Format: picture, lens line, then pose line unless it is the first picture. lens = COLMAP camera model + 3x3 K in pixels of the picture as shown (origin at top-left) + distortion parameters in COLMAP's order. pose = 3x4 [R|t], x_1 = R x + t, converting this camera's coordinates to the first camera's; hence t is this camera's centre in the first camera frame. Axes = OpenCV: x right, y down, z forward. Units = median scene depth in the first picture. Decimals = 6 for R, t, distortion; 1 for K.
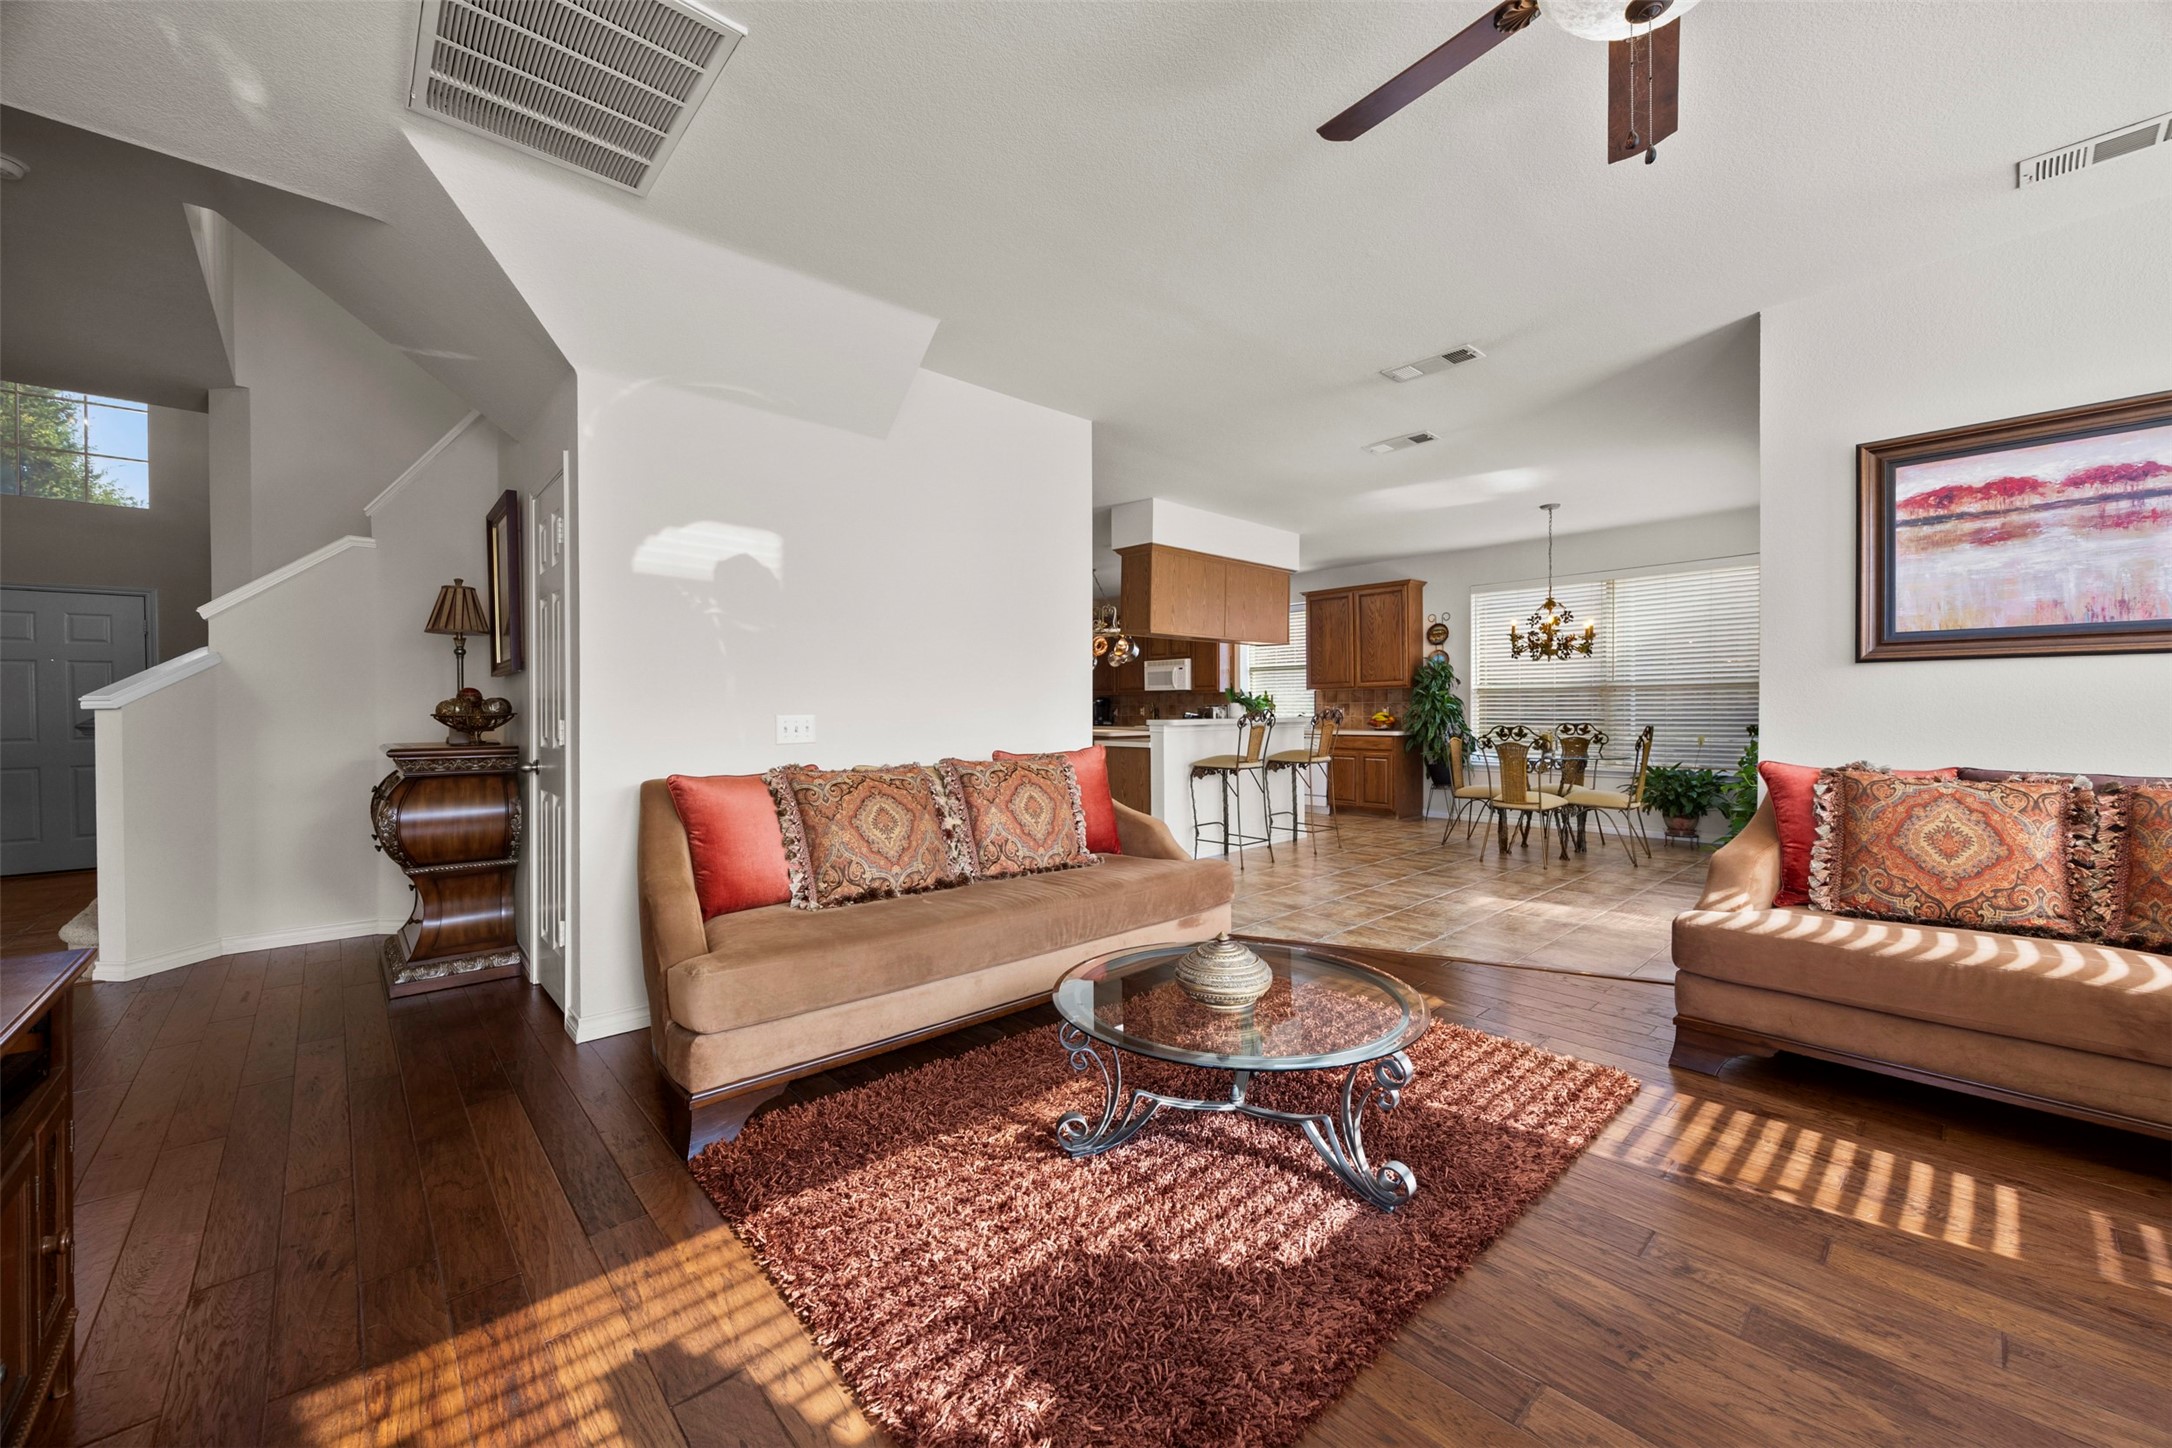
lens RADIAL K [[813.3, 0, 1125.1], [0, 813.3, 722.6], [0, 0, 1]] dist [-0.000697, -0.000084]
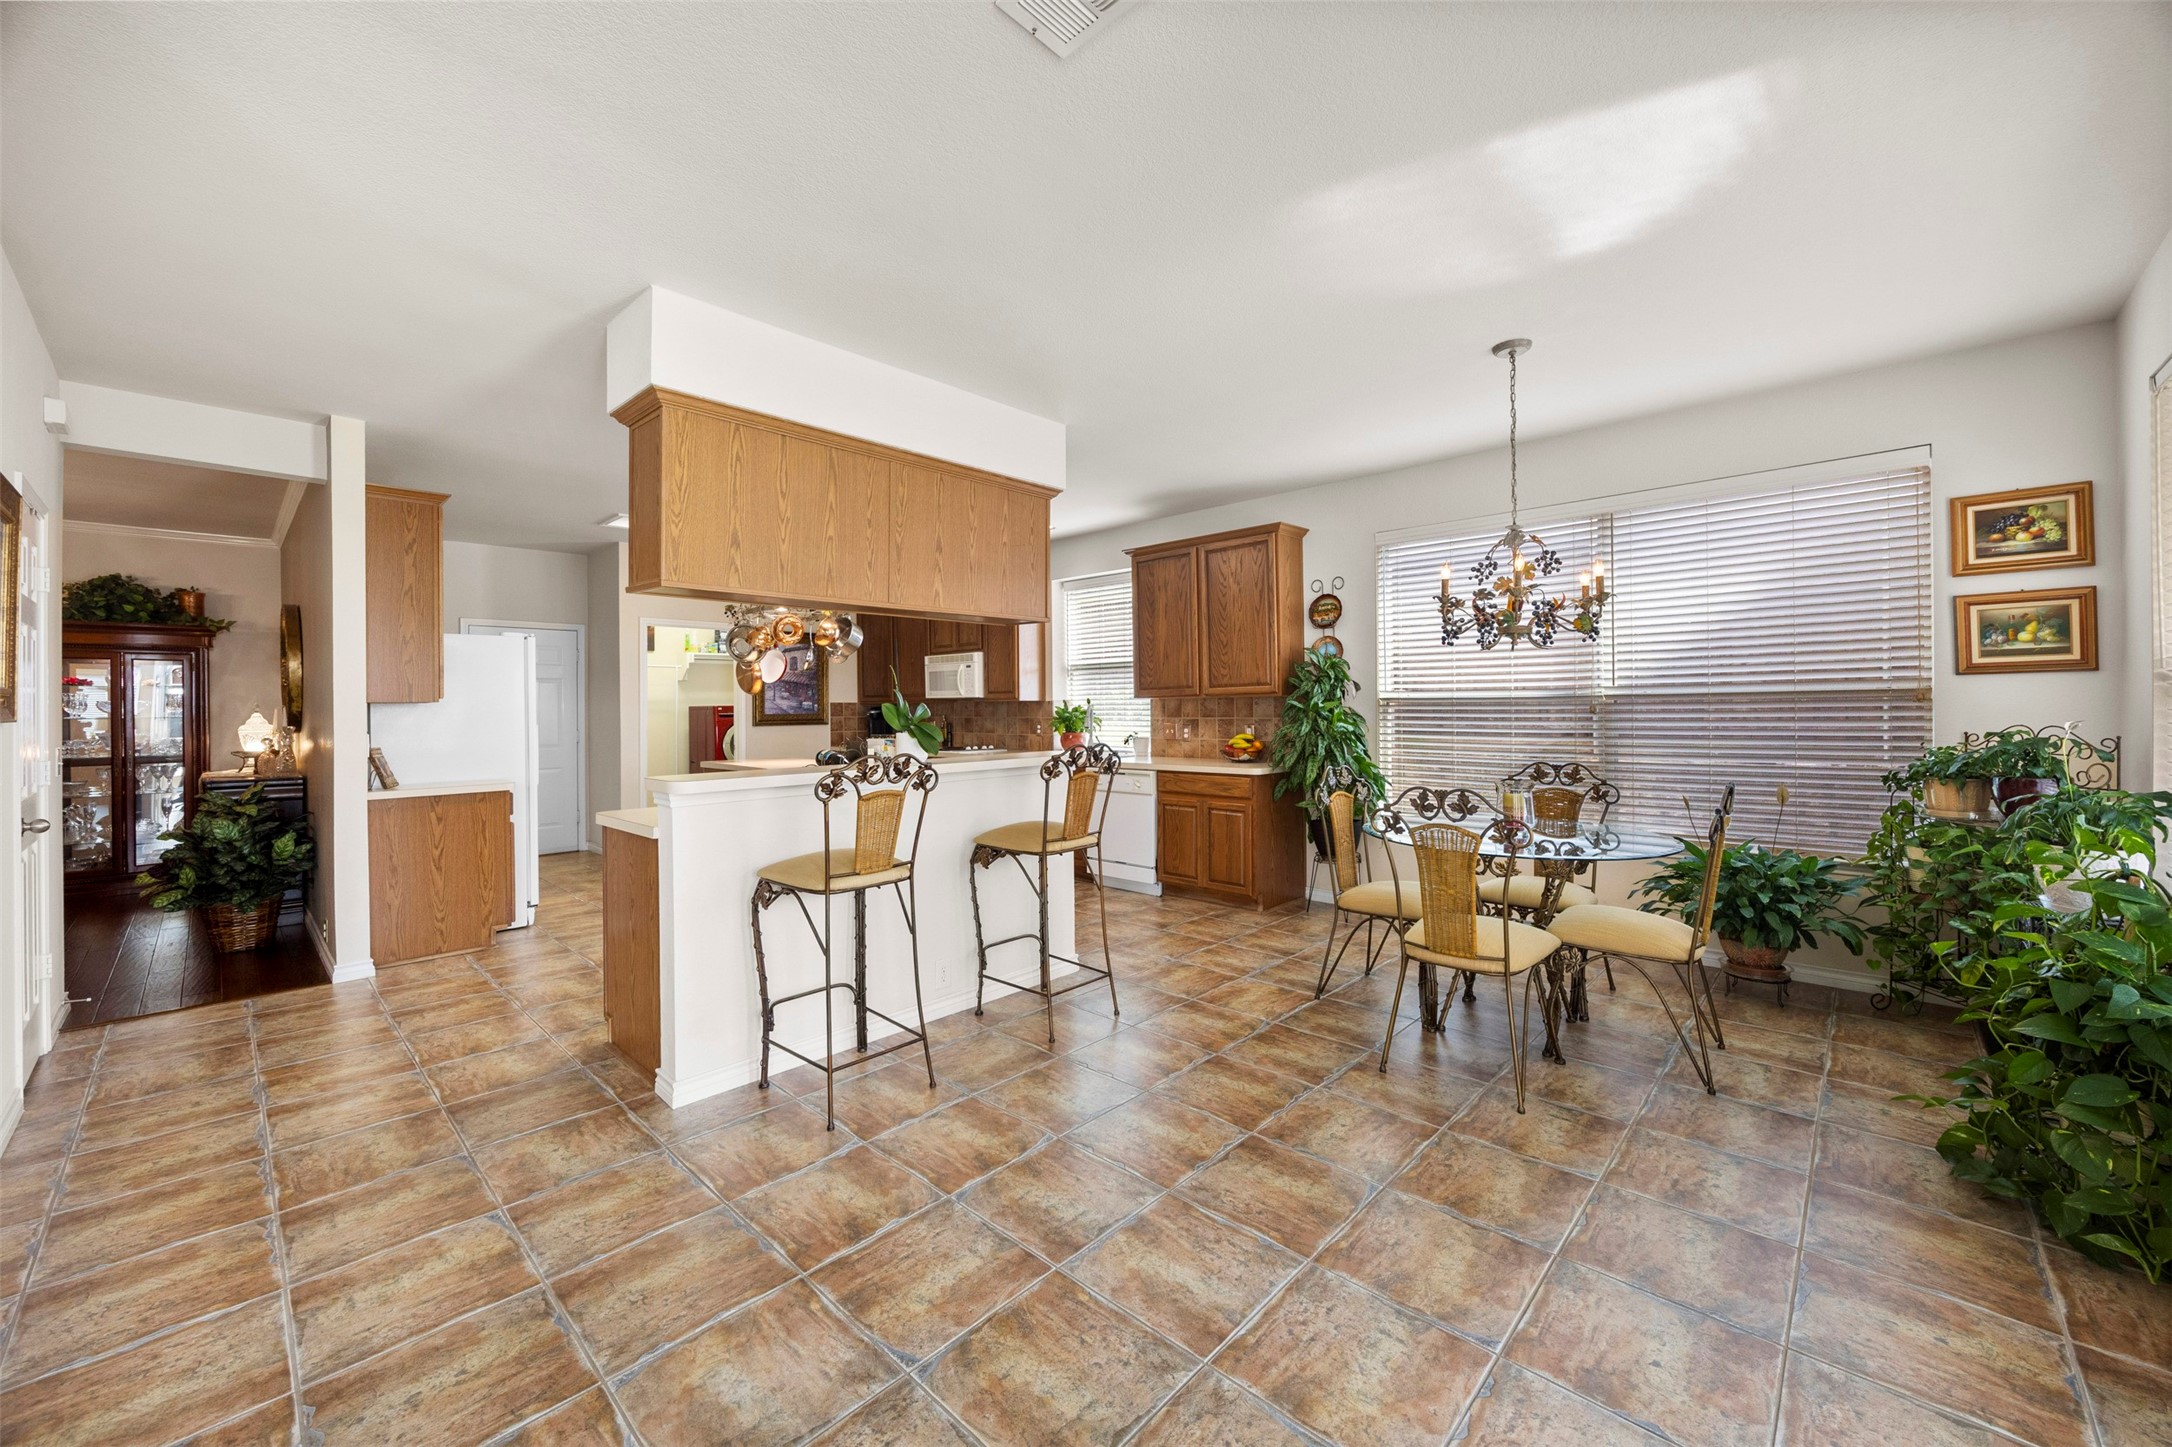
lens RADIAL K [[828.3, 0, 1085.6], [0, 828.3, 713.3], [0, 0, 1]] dist [-0.000742, -0.000337]
pose [[0.999254, -0.002801, 0.038512, 0.179176], [0.003257, 0.999926, -0.011761, -0.023363], [-0.038476, 0.011878, 0.999189, 0.378922]]
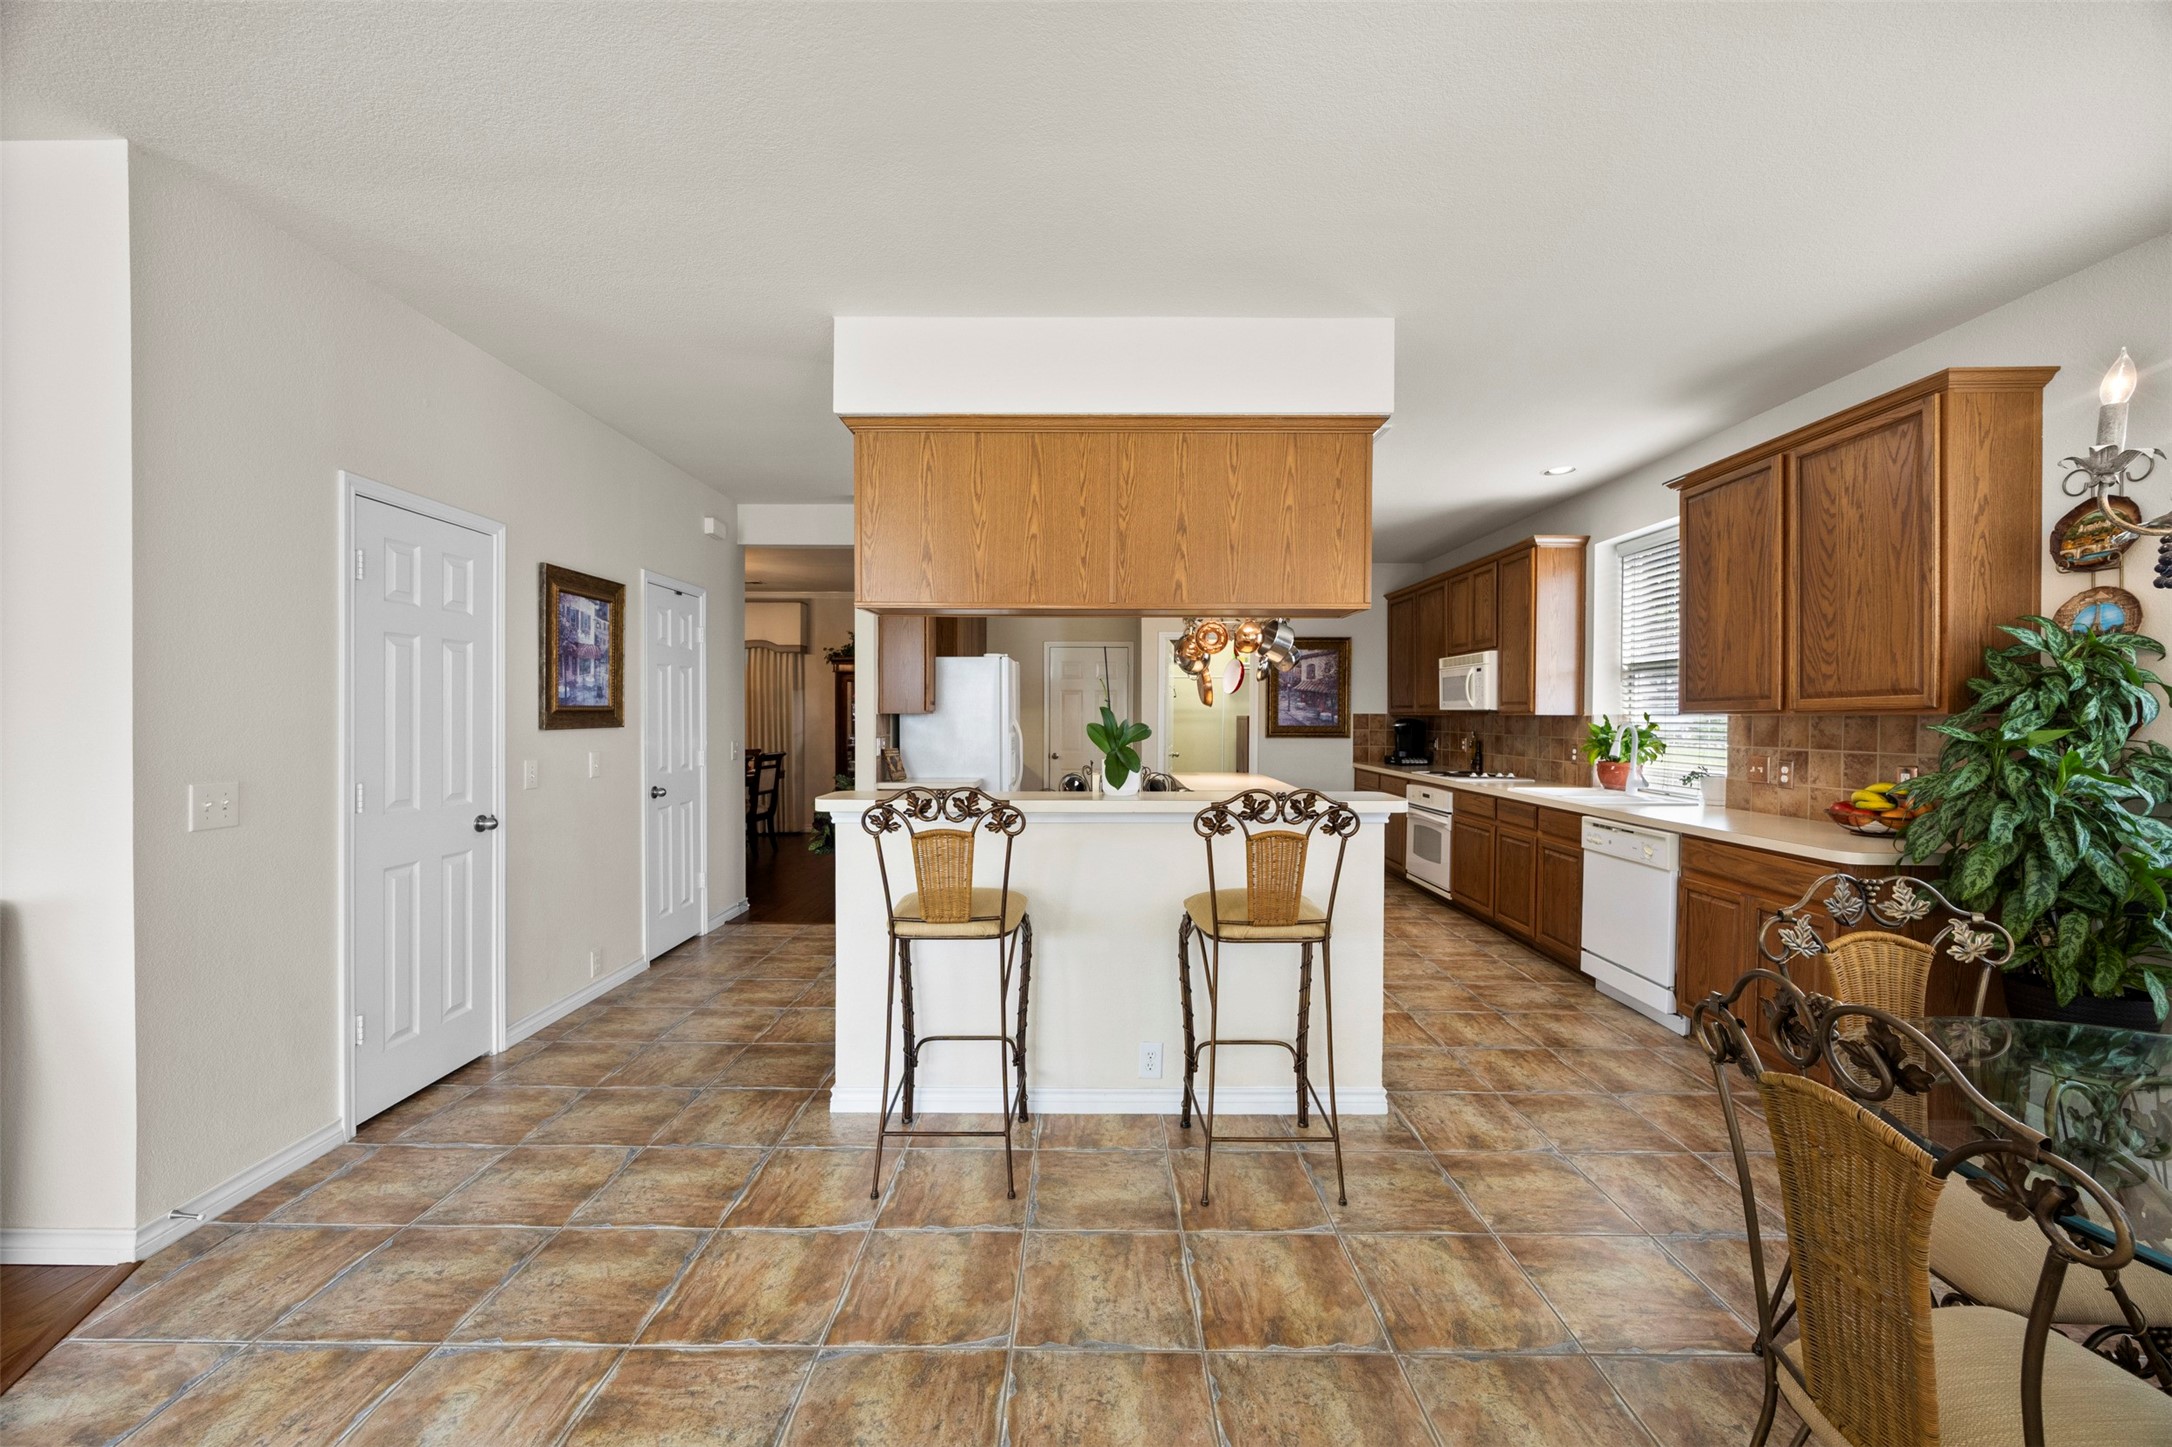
lens RADIAL K [[837.7, 0, 1085.6], [0, 837.7, 732.5], [0, 0, 1]] dist [-0.003859, -0.000321]
pose [[0.714915, 0.023671, -0.698811, 0.344338], [-0.021023, 0.999703, 0.012356, -0.033951], [0.698896, 0.005857, 0.715200, 0.545138]]
